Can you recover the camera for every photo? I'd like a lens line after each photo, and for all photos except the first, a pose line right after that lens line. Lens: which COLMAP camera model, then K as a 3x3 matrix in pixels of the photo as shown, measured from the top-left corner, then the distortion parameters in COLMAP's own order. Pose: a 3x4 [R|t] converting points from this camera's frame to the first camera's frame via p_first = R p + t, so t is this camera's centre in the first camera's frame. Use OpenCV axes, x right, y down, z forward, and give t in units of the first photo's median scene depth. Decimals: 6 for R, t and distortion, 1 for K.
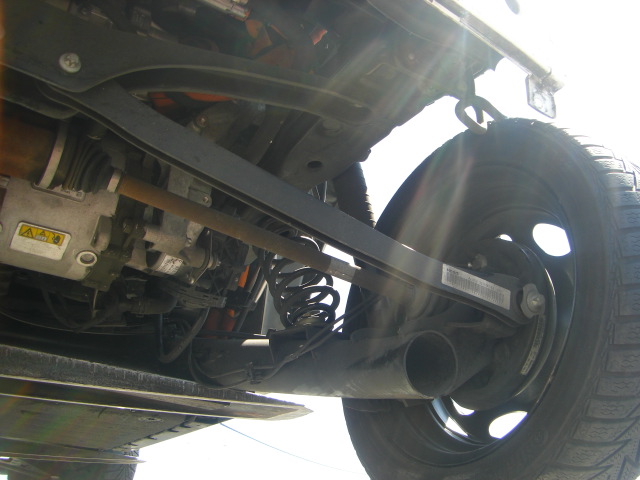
lens RADIAL K [[723.3, 0, 362.7], [0, 723.3, 228.0], [0, 0, 1]] dist [-0.195104, 0.158031]
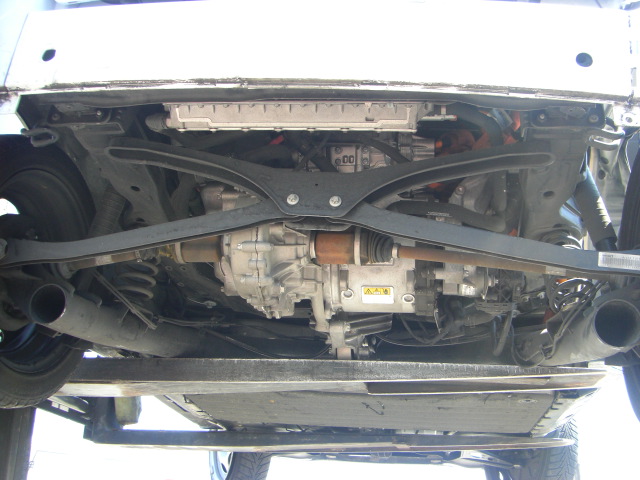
lens RADIAL K [[723.3, 0, 362.7], [0, 723.3, 228.0], [0, 0, 1]] dist [-0.195104, 0.158031]
pose [[0.754764, -0.253421, -0.605069, 0.498112], [0.244004, 0.964641, -0.099650, 0.024158], [0.608928, -0.072428, 0.789912, -0.298714]]
